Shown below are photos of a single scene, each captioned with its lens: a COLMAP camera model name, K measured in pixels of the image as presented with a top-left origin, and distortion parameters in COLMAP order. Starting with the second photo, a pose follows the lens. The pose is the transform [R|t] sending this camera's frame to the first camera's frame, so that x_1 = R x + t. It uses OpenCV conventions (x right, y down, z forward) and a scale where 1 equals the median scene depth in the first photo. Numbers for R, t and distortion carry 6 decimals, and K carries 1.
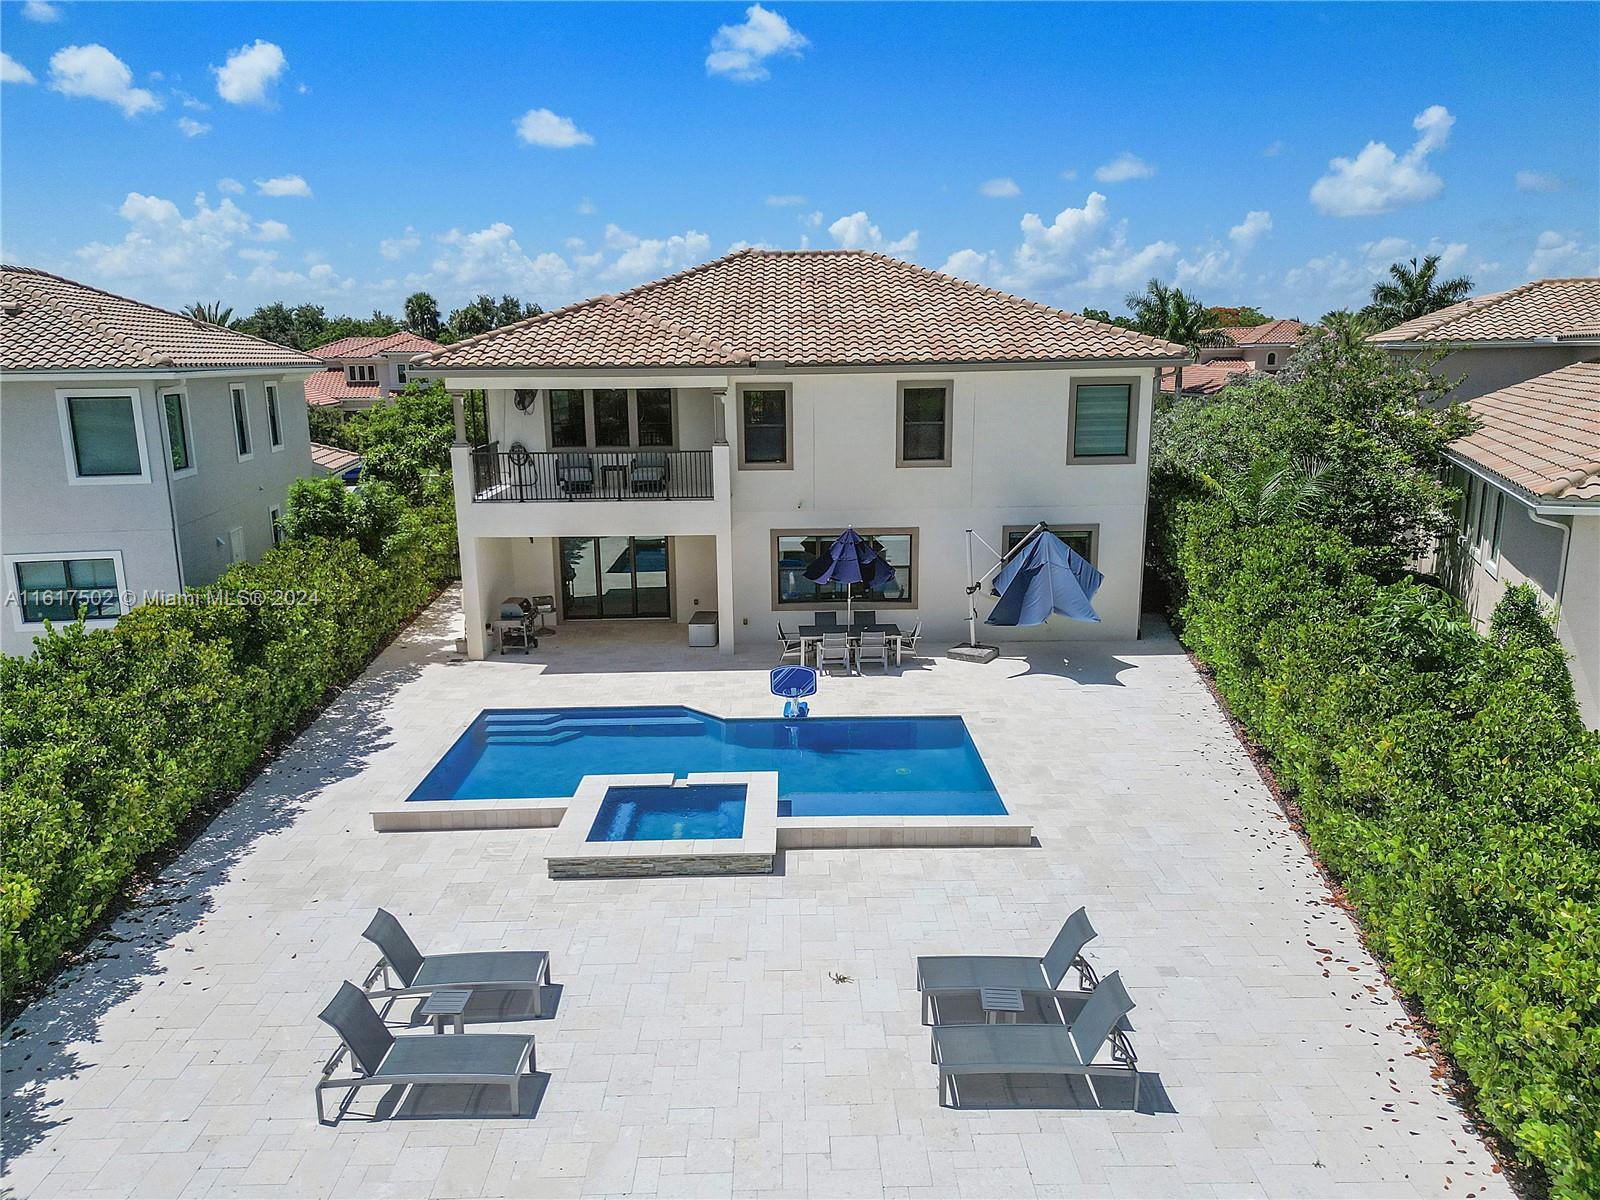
lens RADIAL K [[1144.8, 0, 811.8], [0, 1144.8, 597.7], [0, 0, 1]] dist [0.064814, -0.061542]
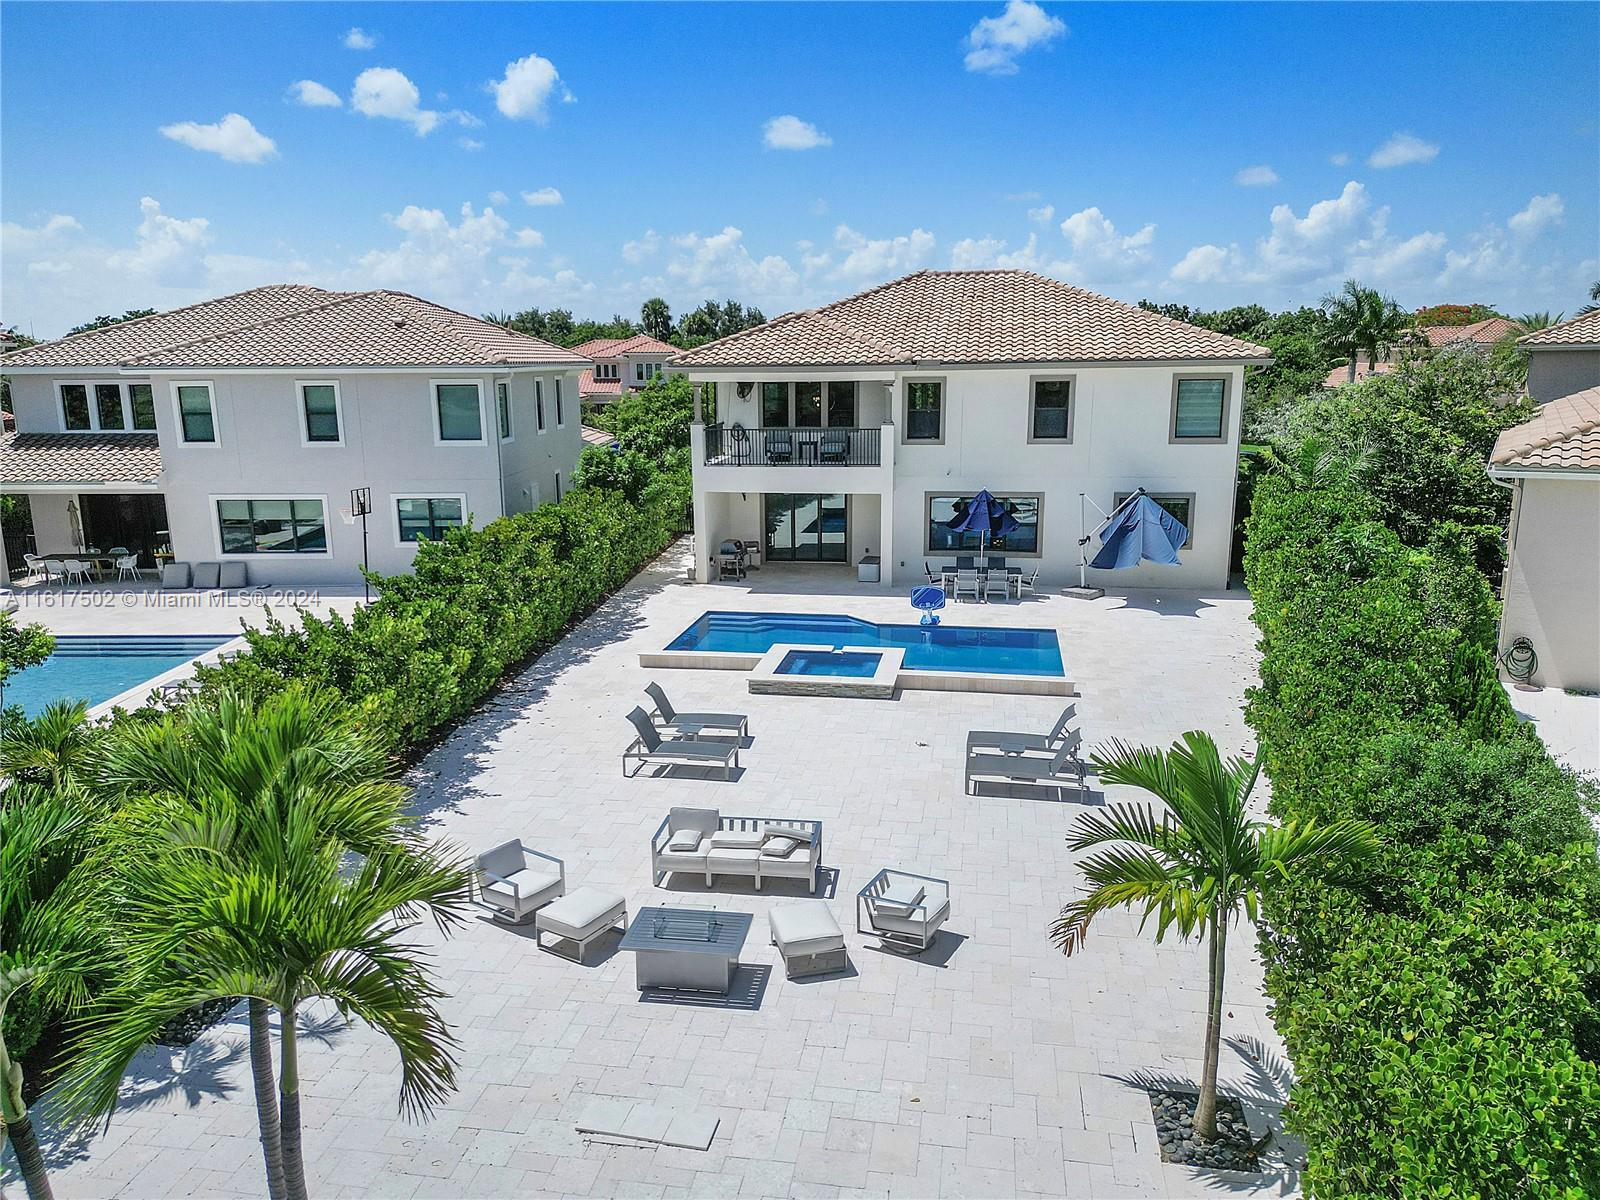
lens RADIAL K [[1128.4, 0, 800.0], [0, 1128.4, 600.0], [0, 0, 1]] dist [0.101671, -0.149540]
pose [[0.981798, 0.042406, -0.185135, 0.067447], [-0.041510, 0.999100, 0.008715, 0.057988], [0.185338, -0.000872, 0.982674, -0.279981]]
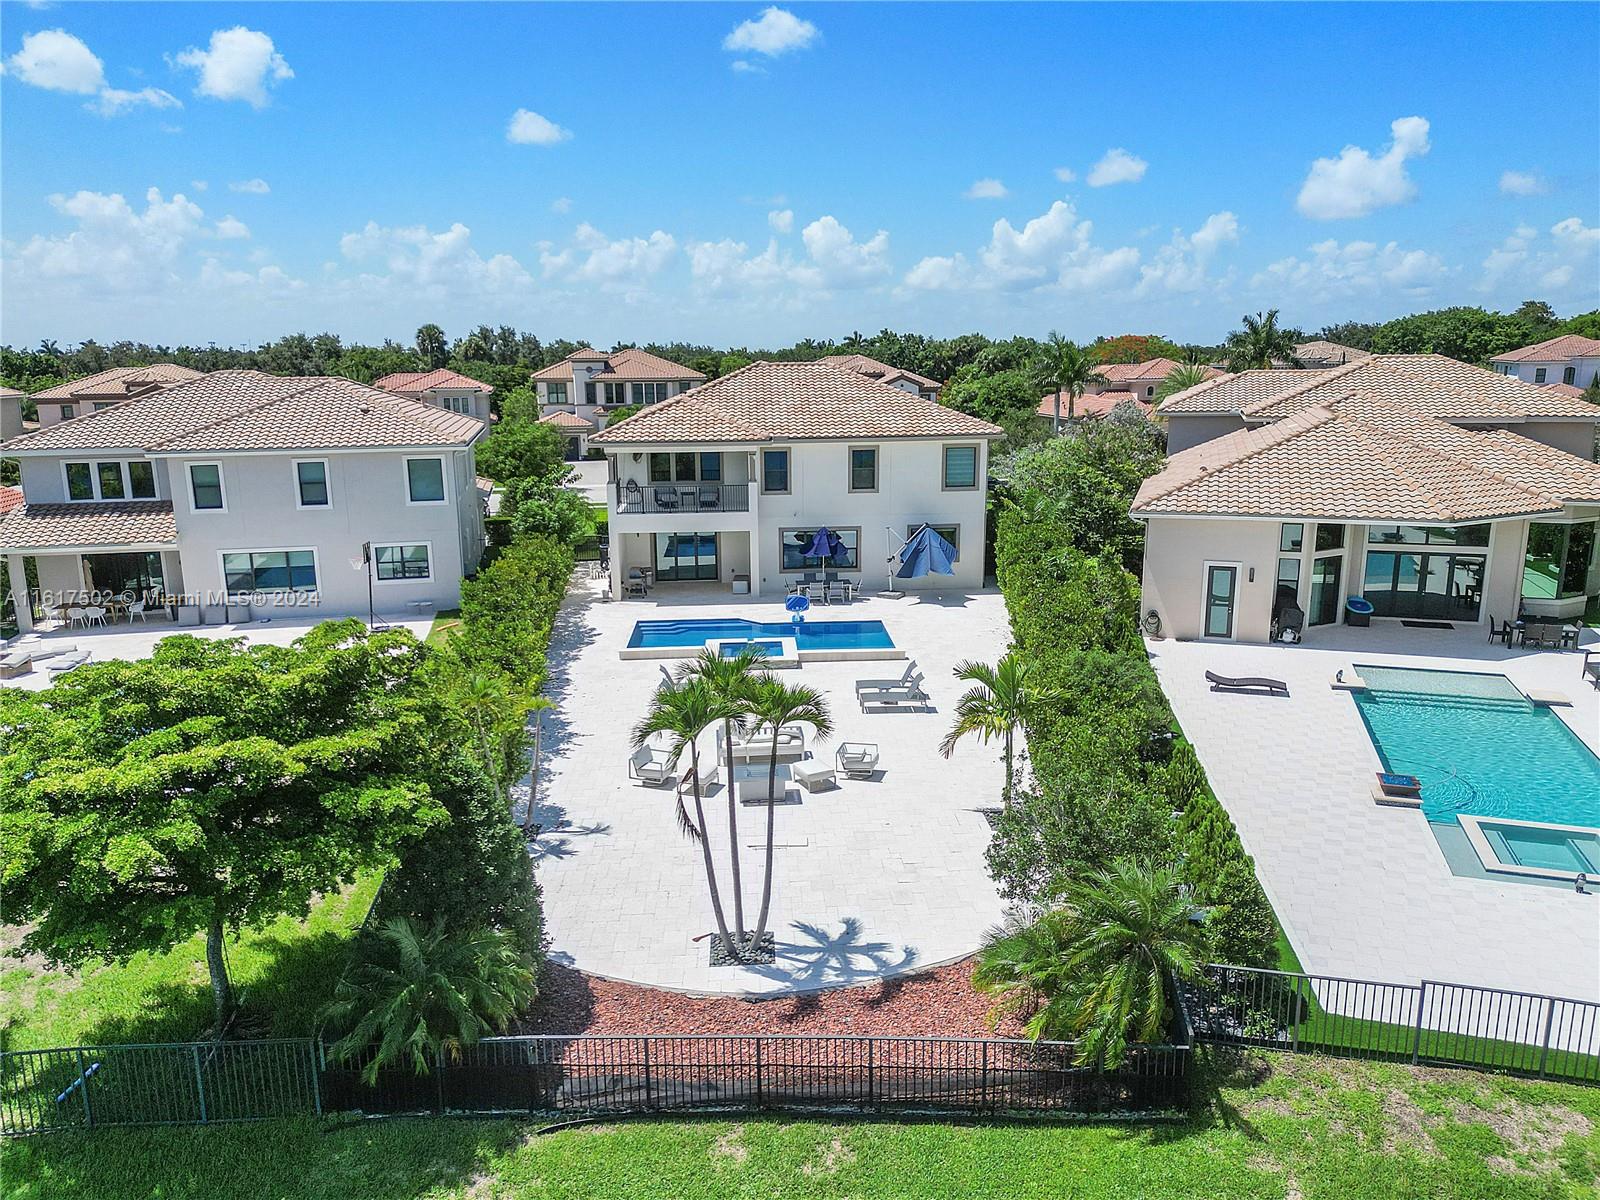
lens RADIAL K [[1128.4, 0, 800.0], [0, 1128.4, 600.0], [0, 0, 1]] dist [0.101671, -0.149540]
pose [[0.999718, -0.007470, 0.022528, -0.045002], [0.007407, 0.999968, 0.002883, 0.050373], [-0.022548, -0.002715, 0.999742, -0.793983]]
